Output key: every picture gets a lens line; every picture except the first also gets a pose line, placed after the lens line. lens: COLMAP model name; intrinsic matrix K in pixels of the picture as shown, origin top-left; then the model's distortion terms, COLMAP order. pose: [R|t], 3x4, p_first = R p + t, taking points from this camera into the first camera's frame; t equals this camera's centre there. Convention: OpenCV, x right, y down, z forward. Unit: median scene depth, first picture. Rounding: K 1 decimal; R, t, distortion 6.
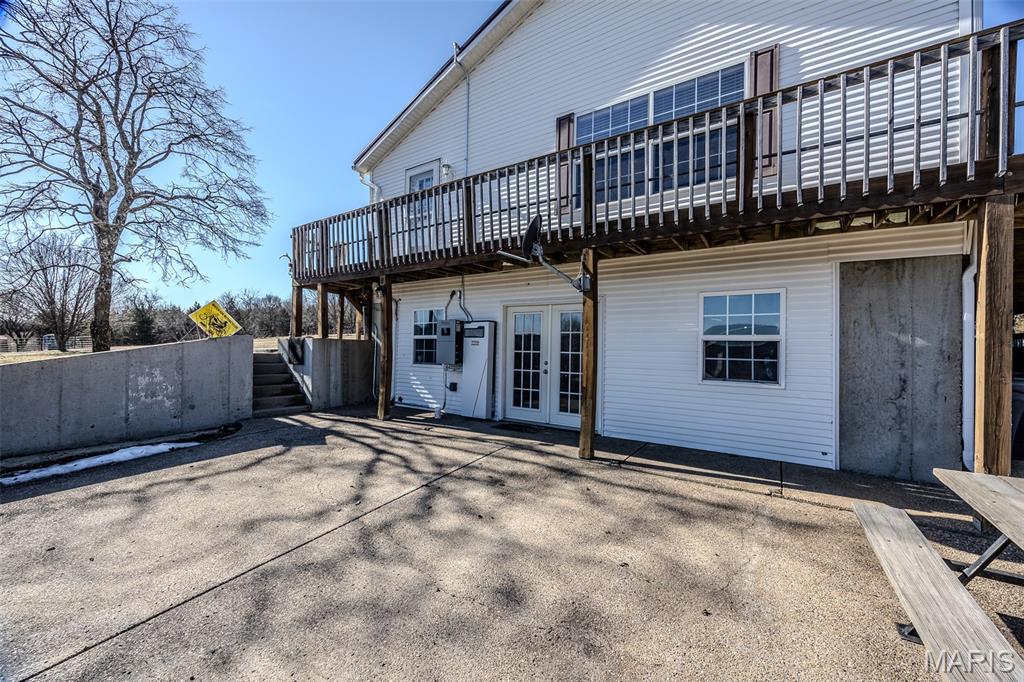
lens RADIAL K [[392.1, 0, 515.7], [0, 392.1, 343.2], [0, 0, 1]] dist [-0.001974, 0.000085]
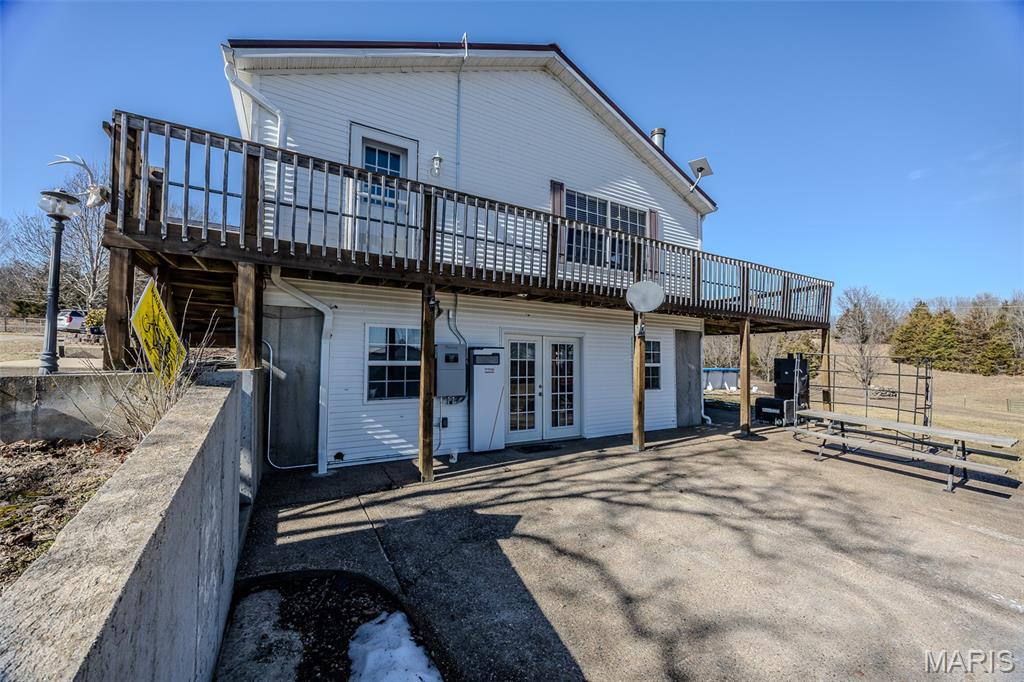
lens RADIAL K [[392.1, 0, 515.7], [0, 392.1, 343.2], [0, 0, 1]] dist [-0.001974, 0.000085]
pose [[0.449704, 0.024985, 0.892828, -1.421353], [-0.008150, 0.999682, -0.023871, -0.068780], [-0.893140, 0.003458, 0.449765, 0.808998]]
